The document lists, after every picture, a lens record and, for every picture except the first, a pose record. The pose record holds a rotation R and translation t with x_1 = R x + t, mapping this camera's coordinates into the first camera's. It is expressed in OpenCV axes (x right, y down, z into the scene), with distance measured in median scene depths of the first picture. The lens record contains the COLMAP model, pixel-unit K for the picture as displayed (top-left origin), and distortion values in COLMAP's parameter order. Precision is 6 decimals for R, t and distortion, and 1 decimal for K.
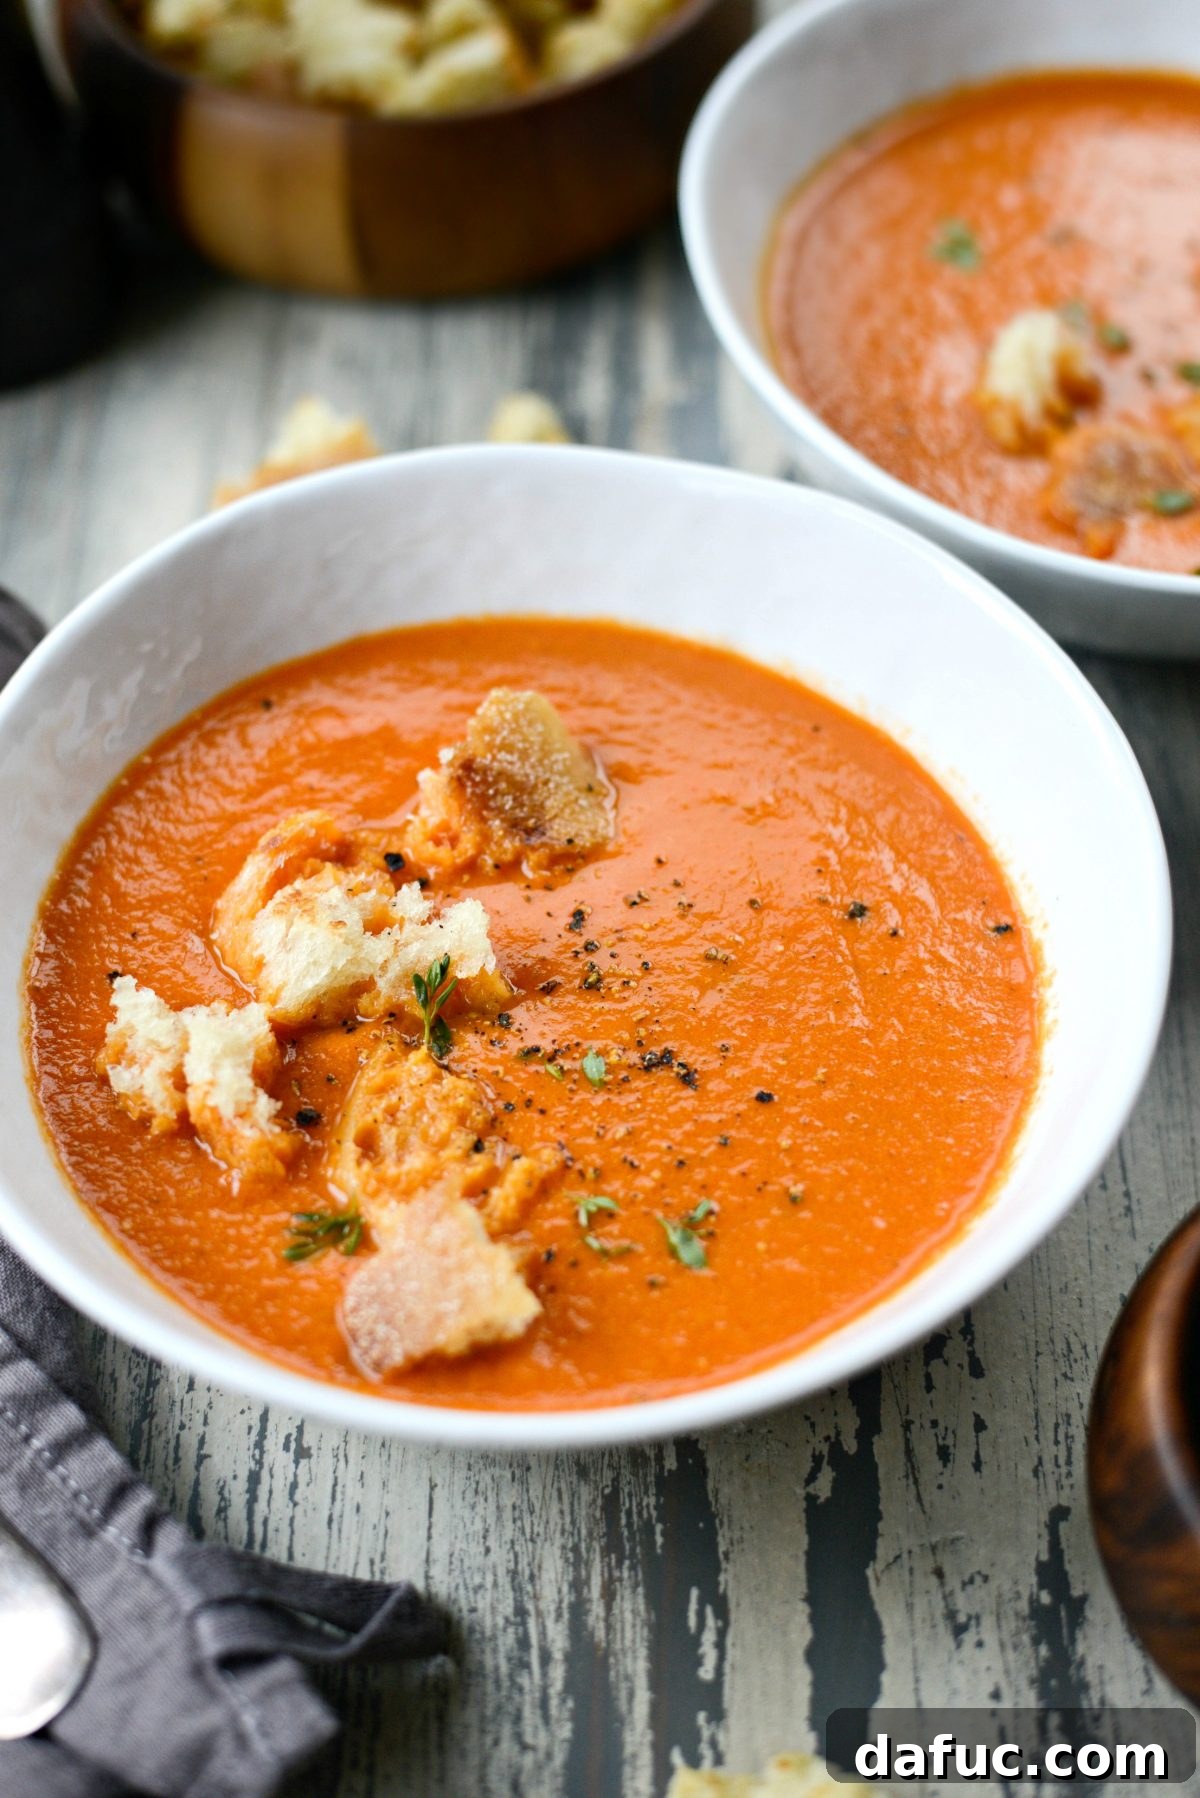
lens RADIAL K [[2909.1, 0, 600.0], [0, 2909.1, 899.0], [0, 0, 1]] dist [-0.192231, 0.228880]
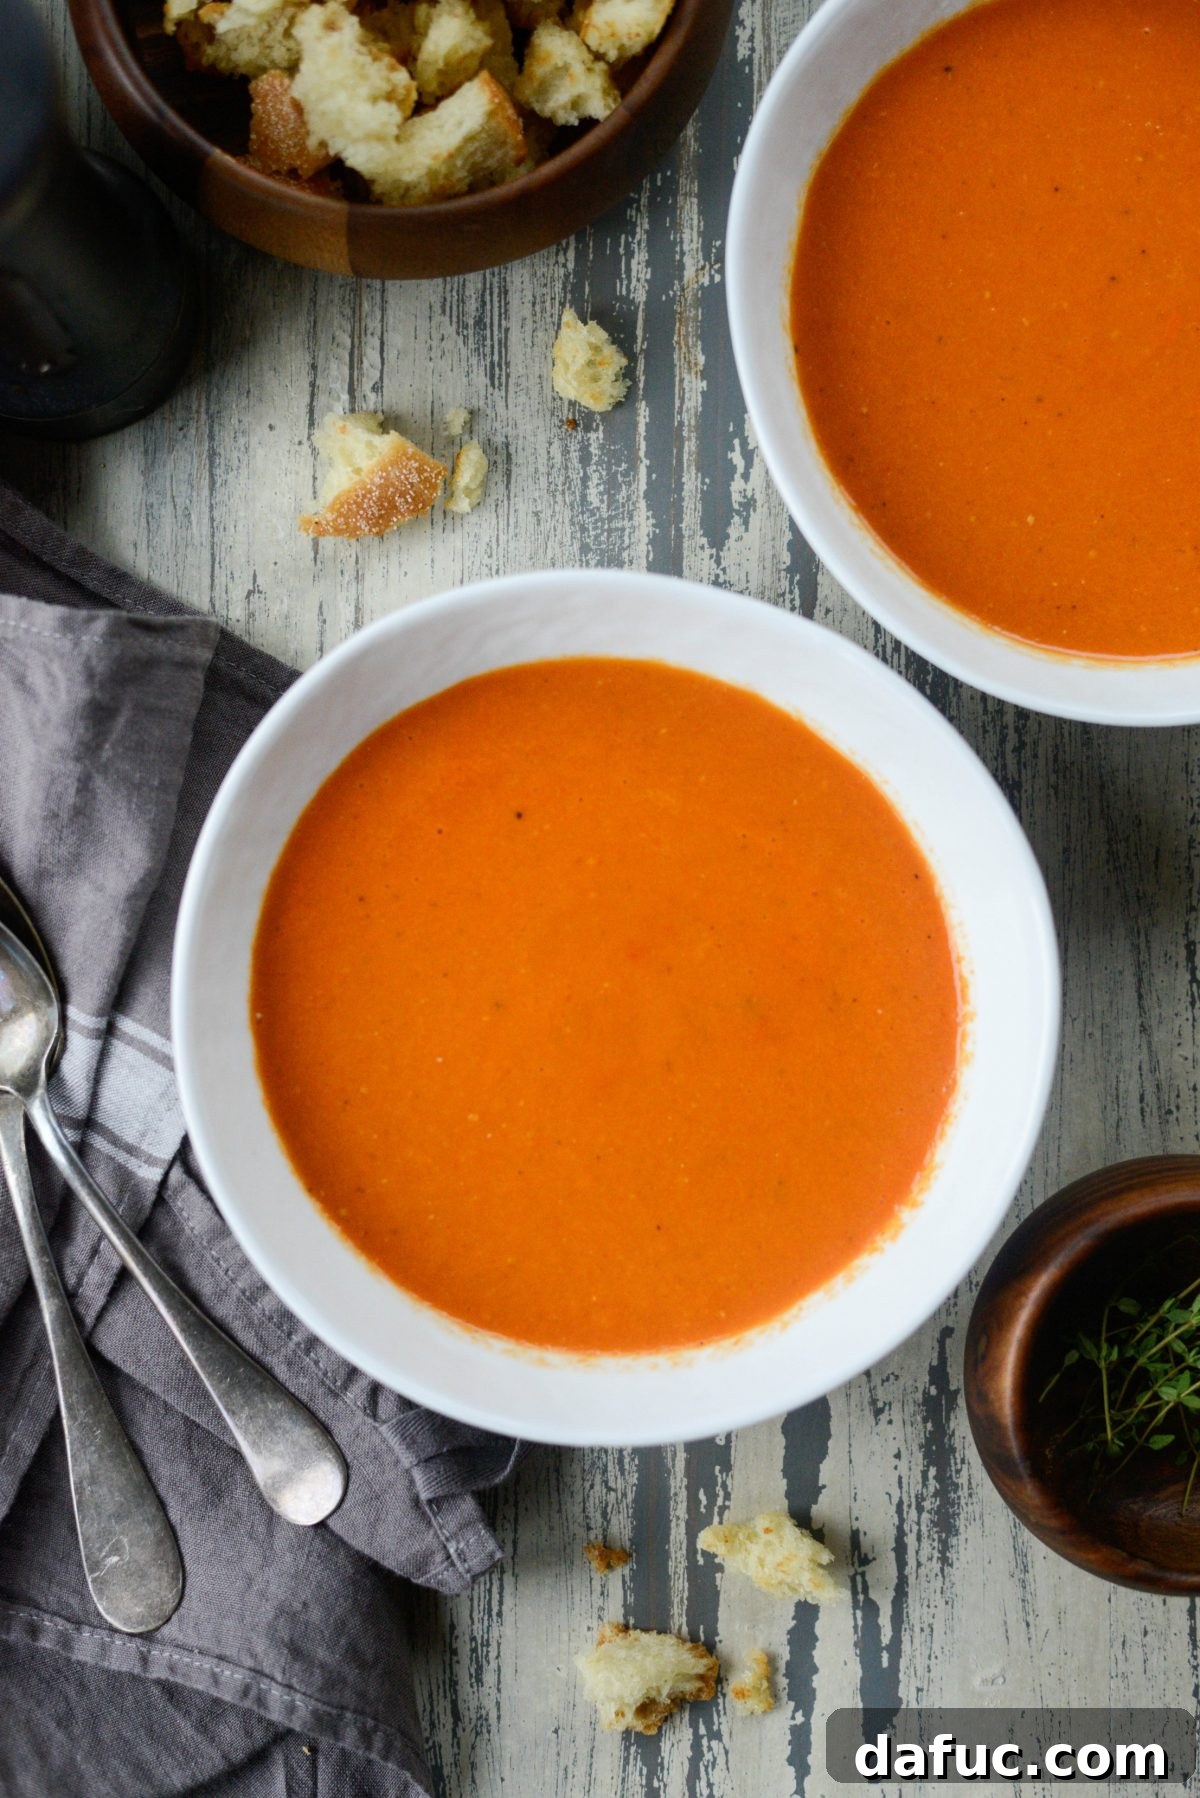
lens RADIAL K [[2909.1, 0, 600.0], [0, 2909.1, 899.0], [0, 0, 1]] dist [-0.192231, 0.228880]
pose [[0.999598, -0.010200, 0.026455, -0.070502], [-0.008112, 0.791178, 0.611532, -0.963421], [-0.027168, -0.611501, 0.790777, -0.099205]]
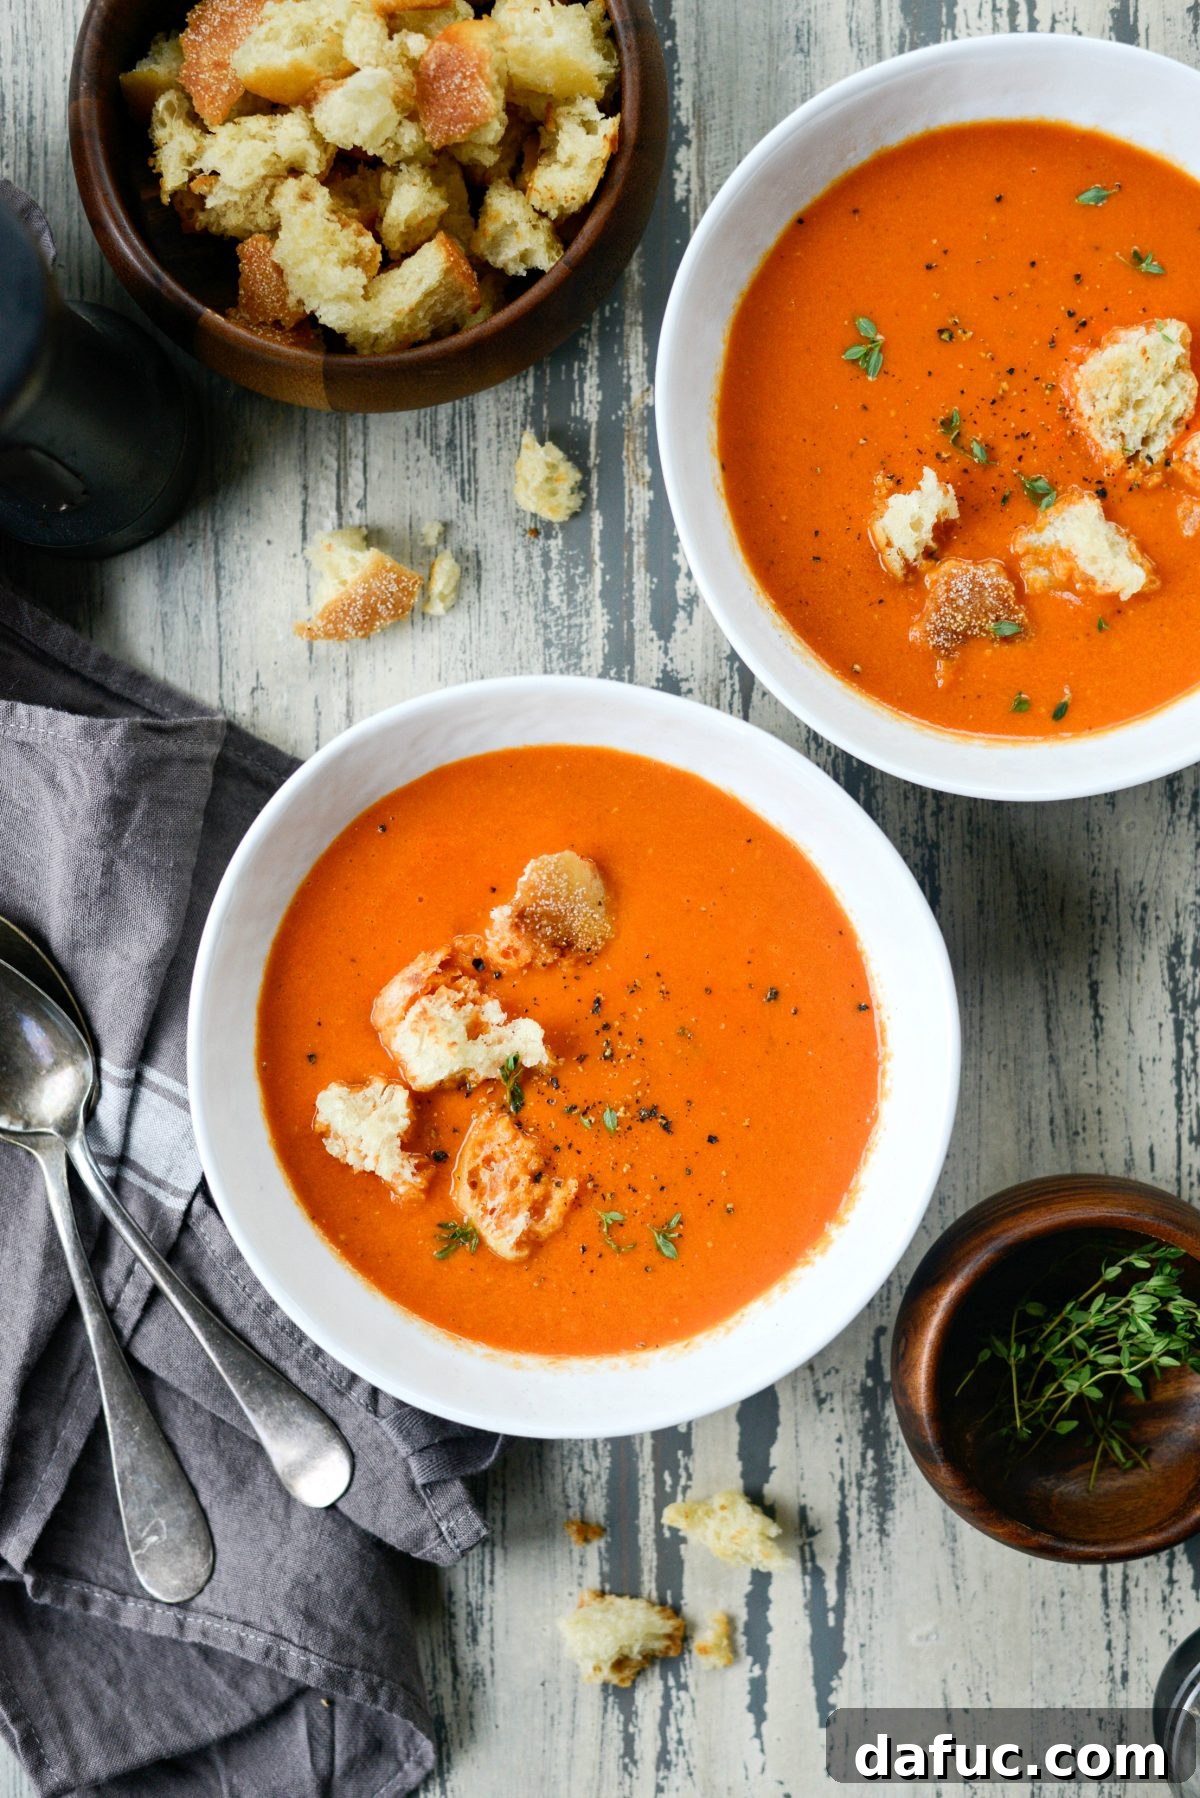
lens RADIAL K [[2909.1, 0, 600.0], [0, 2909.1, 899.0], [0, 0, 1]] dist [-0.192231, 0.228880]
pose [[0.999417, -0.030520, -0.015306, 0.022916], [0.033353, 0.776845, 0.628808, -1.154802], [-0.007301, -0.628952, 0.777410, -0.224781]]
